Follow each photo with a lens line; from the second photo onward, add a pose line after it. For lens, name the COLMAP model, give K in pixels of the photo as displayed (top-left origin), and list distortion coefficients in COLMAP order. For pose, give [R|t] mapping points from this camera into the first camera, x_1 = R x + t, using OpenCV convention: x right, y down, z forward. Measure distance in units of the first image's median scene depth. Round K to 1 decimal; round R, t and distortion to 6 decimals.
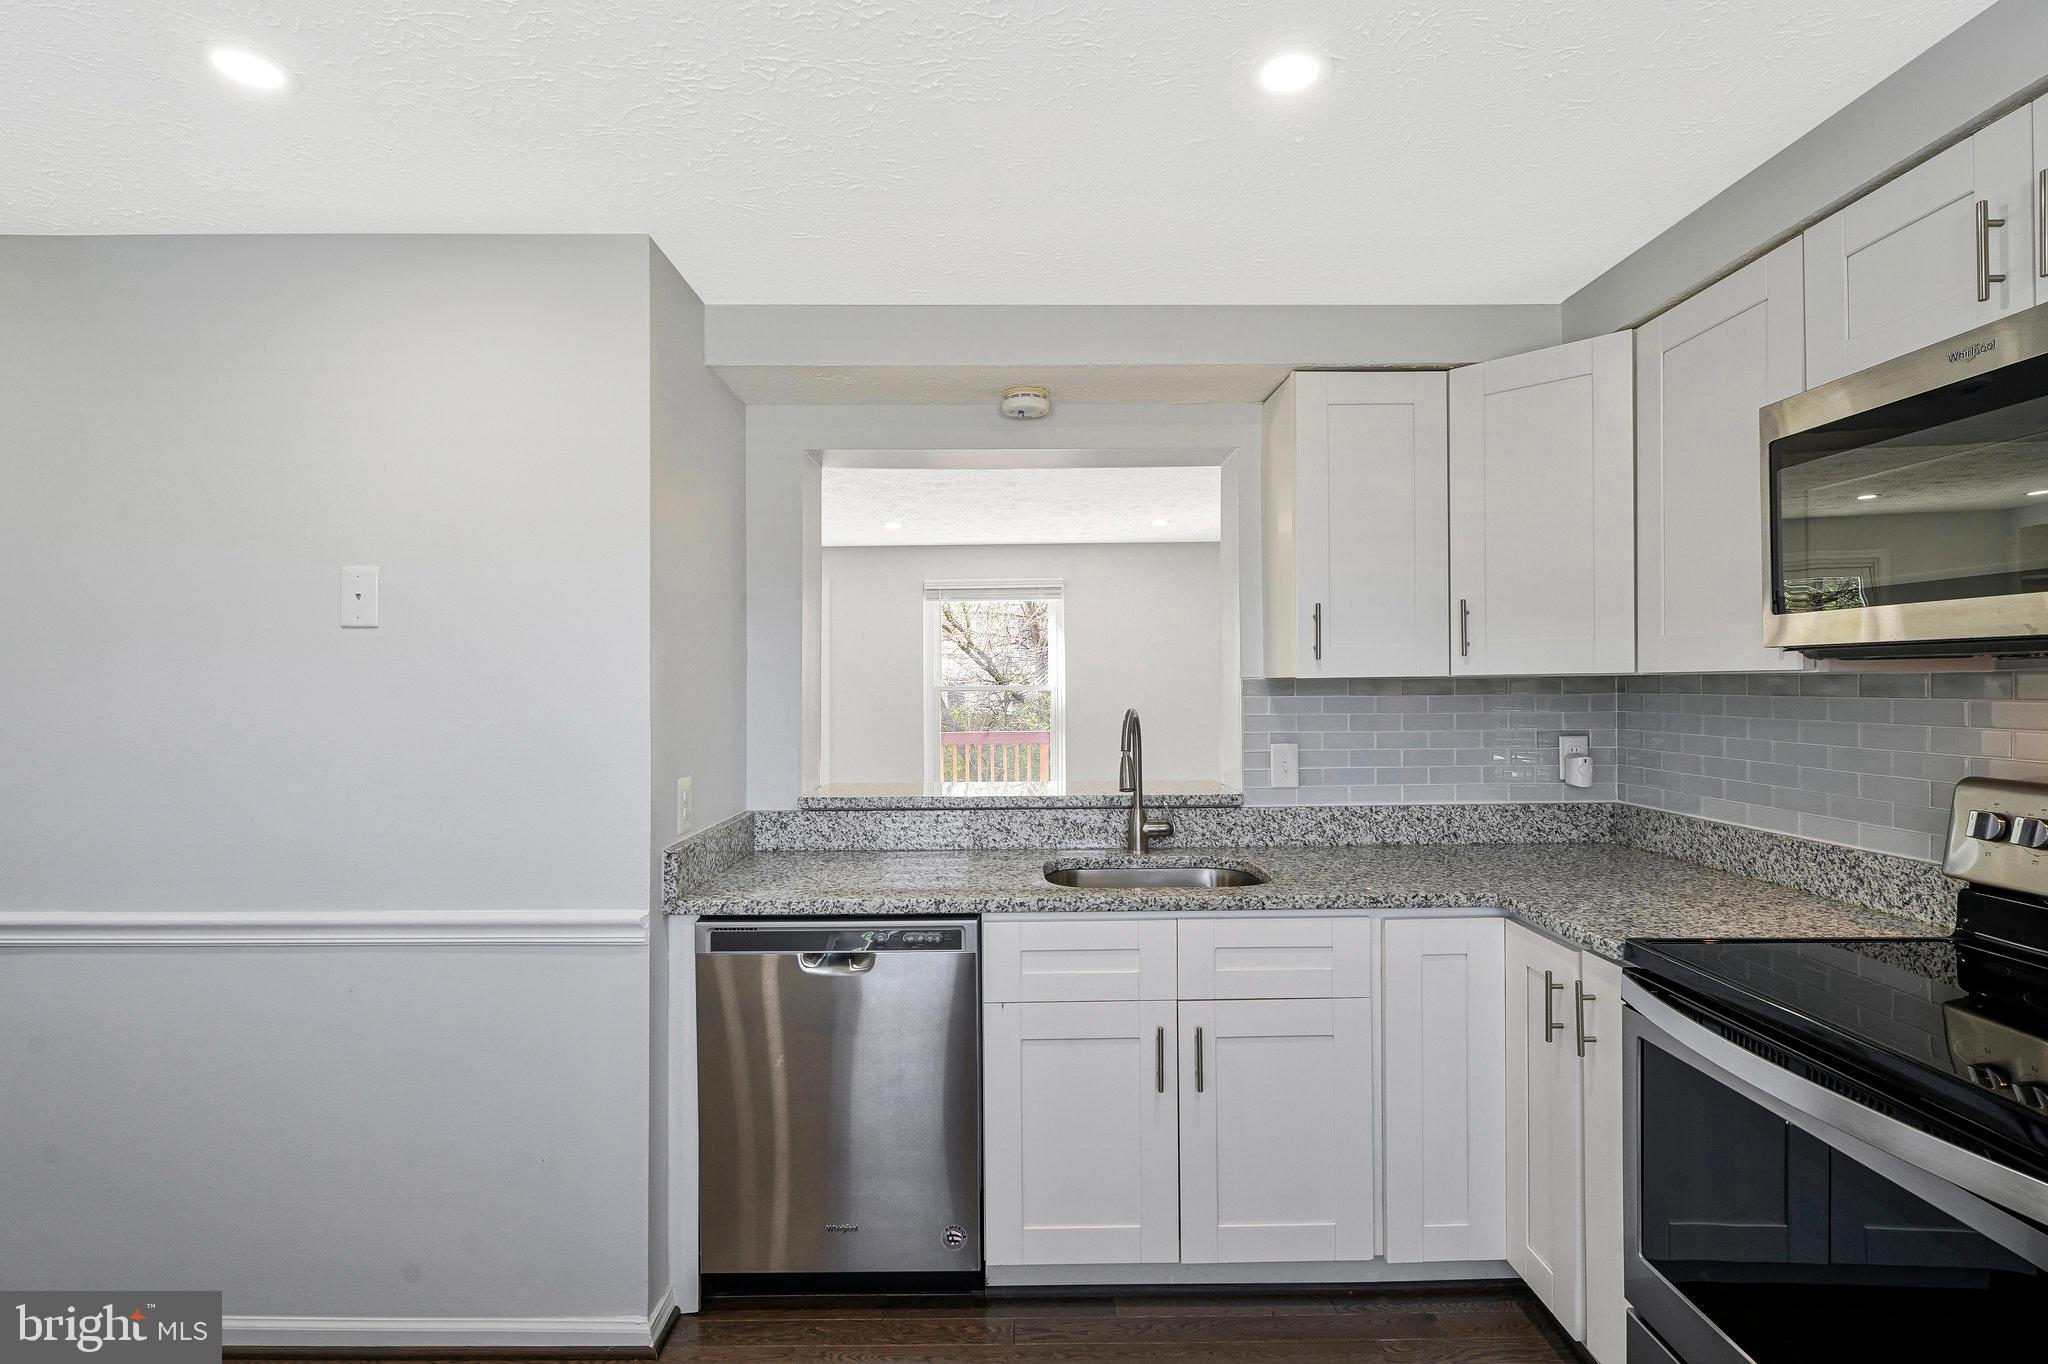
lens RADIAL K [[984.6, 0, 1024.0], [0, 984.6, 682.0], [0, 0, 1]] dist [-0.004162, 0.000458]
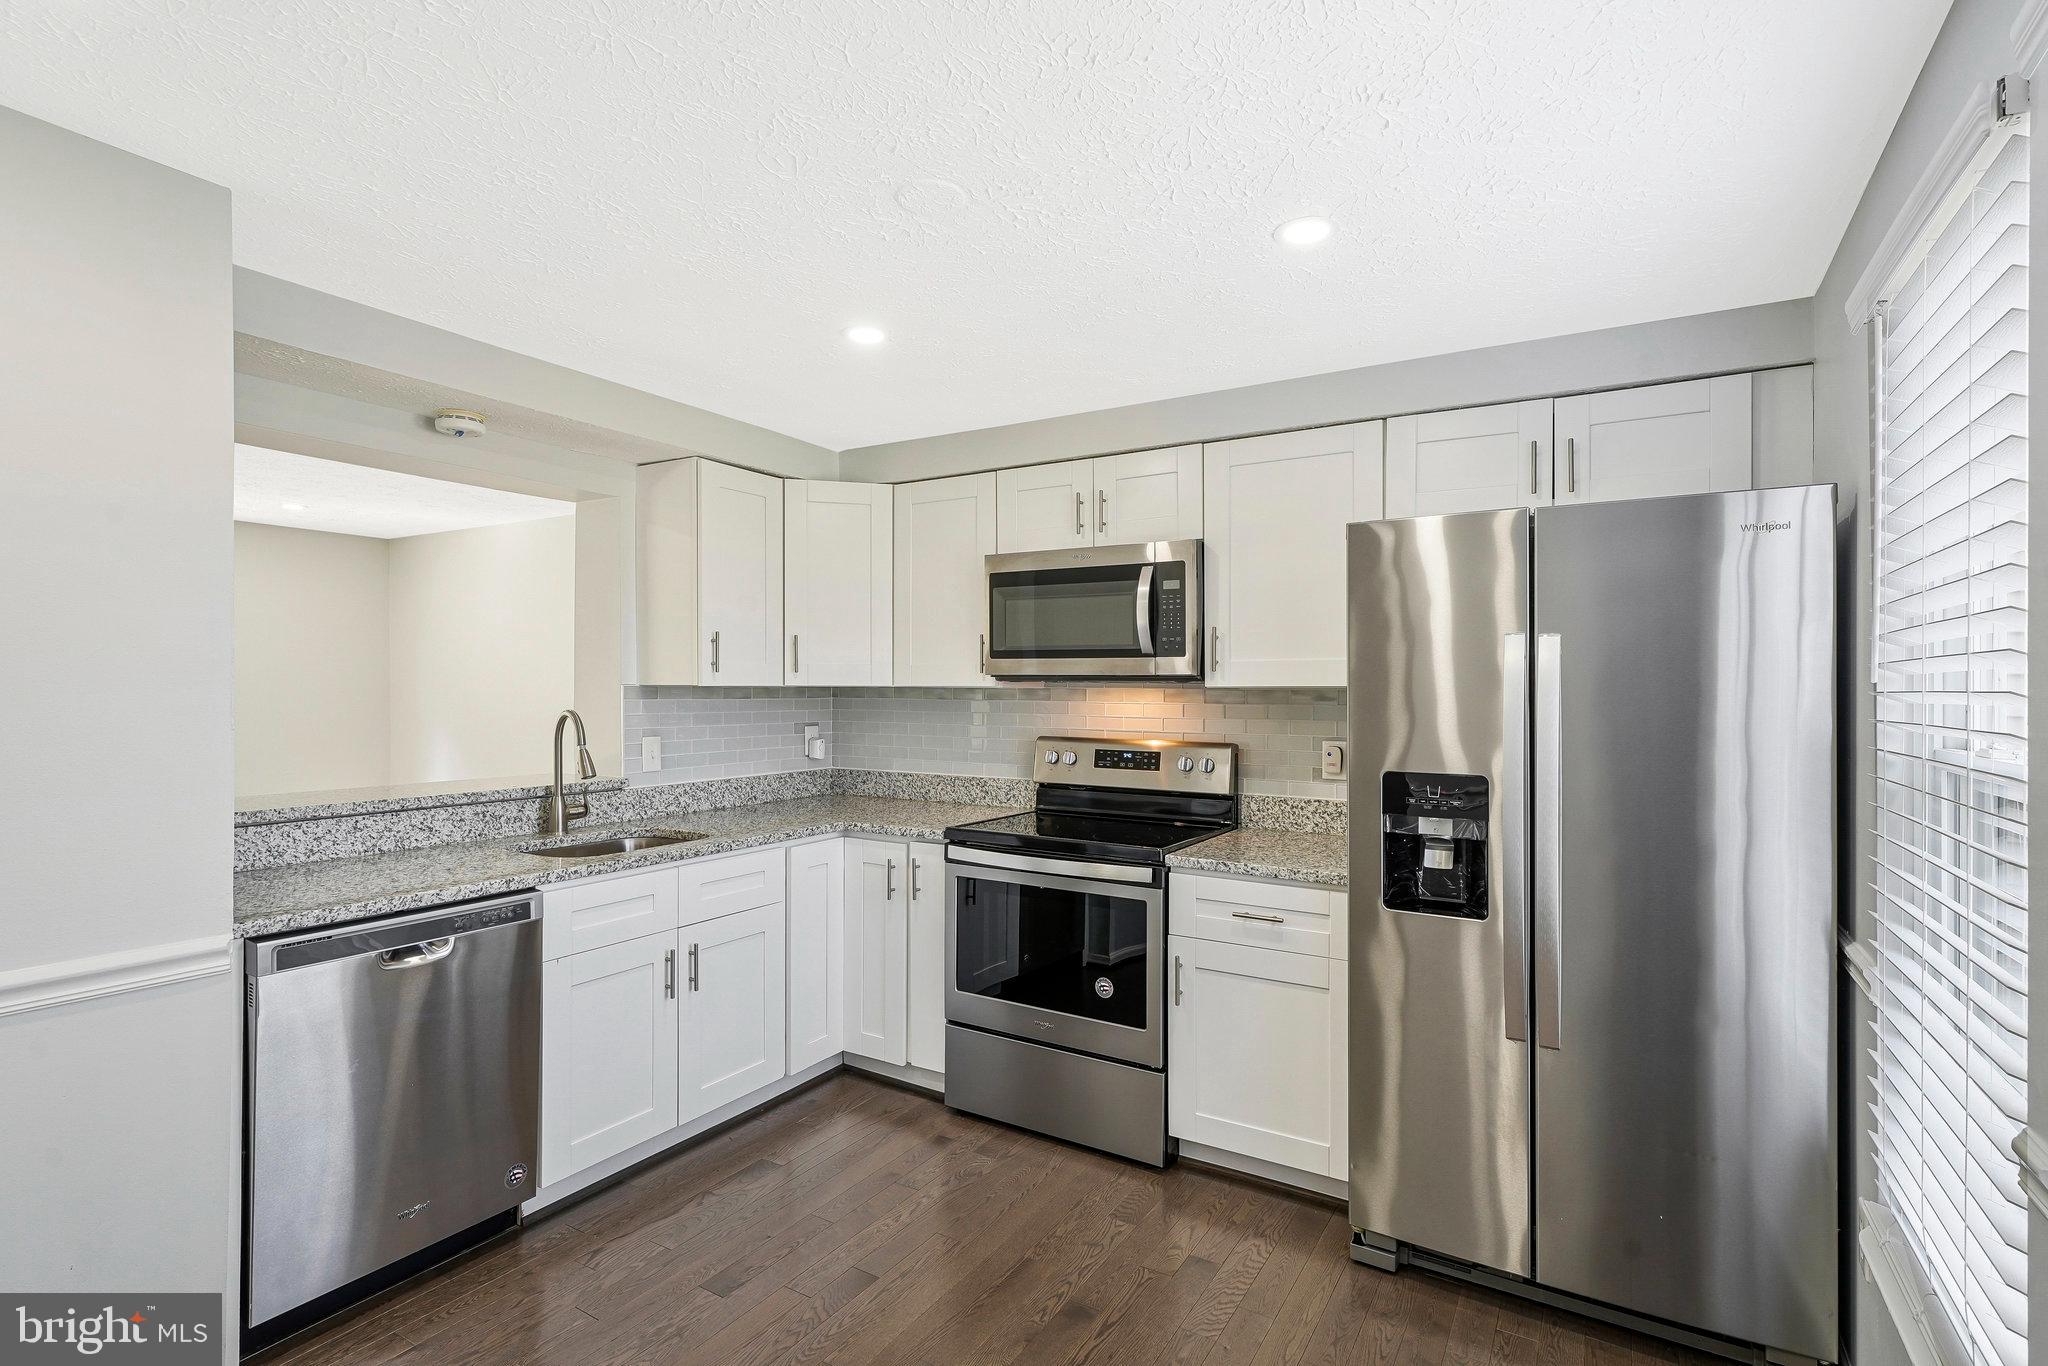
lens RADIAL K [[984.6, 0, 1024.0], [0, 984.6, 683.0], [0, 0, 1]] dist [-0.004162, 0.000458]
pose [[0.522091, 0.015290, 0.852752, -0.615624], [-0.011342, 0.999875, -0.010984, 0.001903], [-0.852814, -0.003937, 0.522200, -0.075436]]
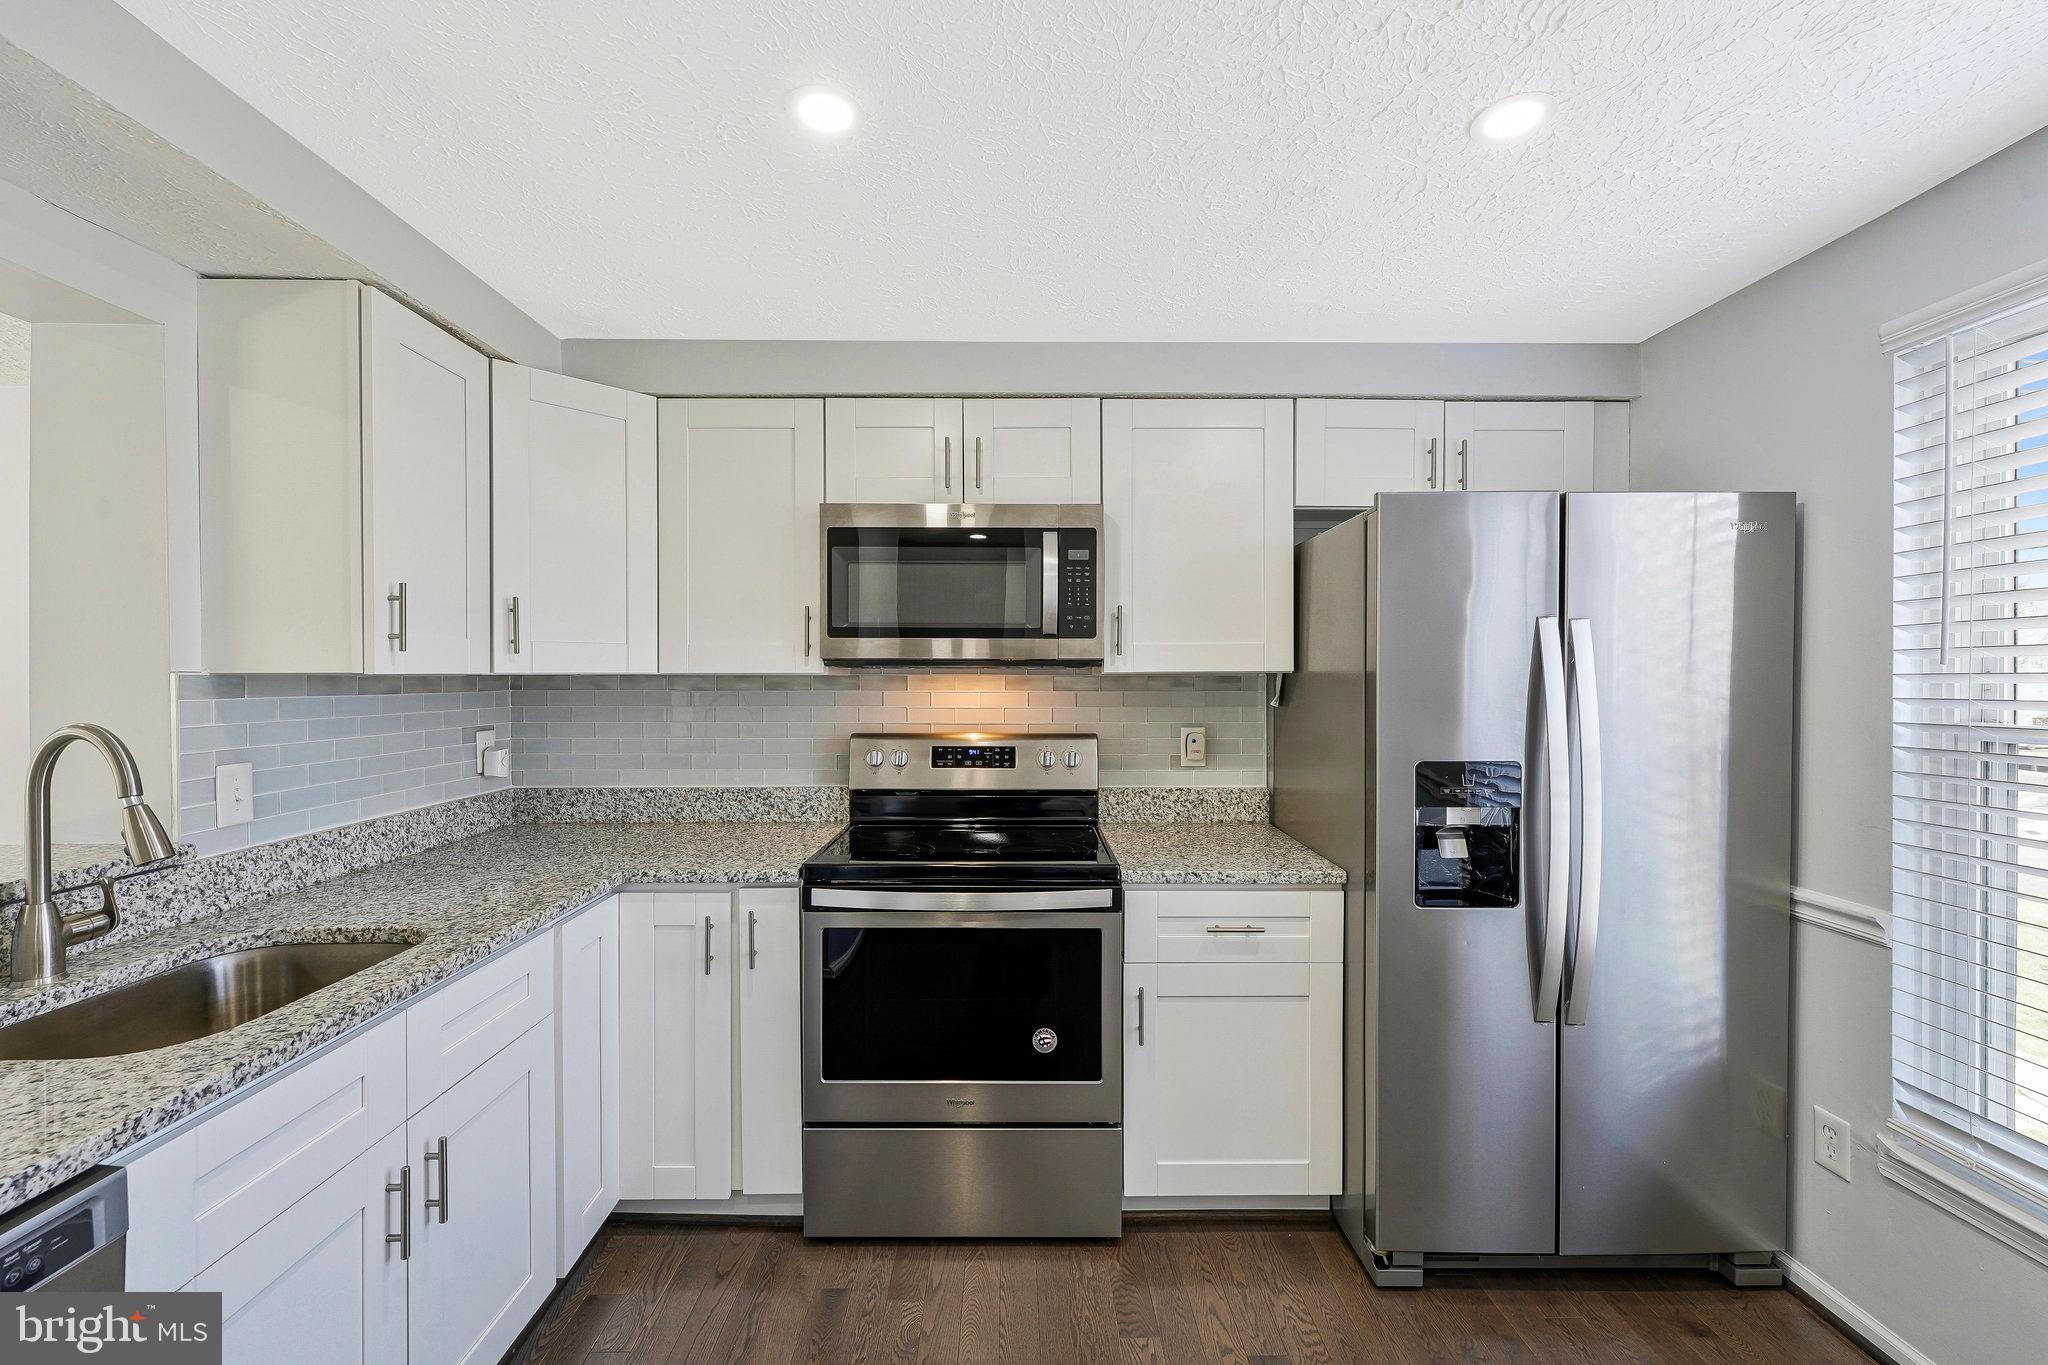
lens RADIAL K [[833.7, 0, 1026.2], [0, 833.7, 683.5], [0, 0, 1]] dist [-0.002615, -0.000061]
pose [[-0.010358, -0.000337, 0.999946, -0.380788], [-0.001770, 0.999998, 0.000319, 0.002625], [-0.999945, -0.001767, -0.010358, 0.463086]]
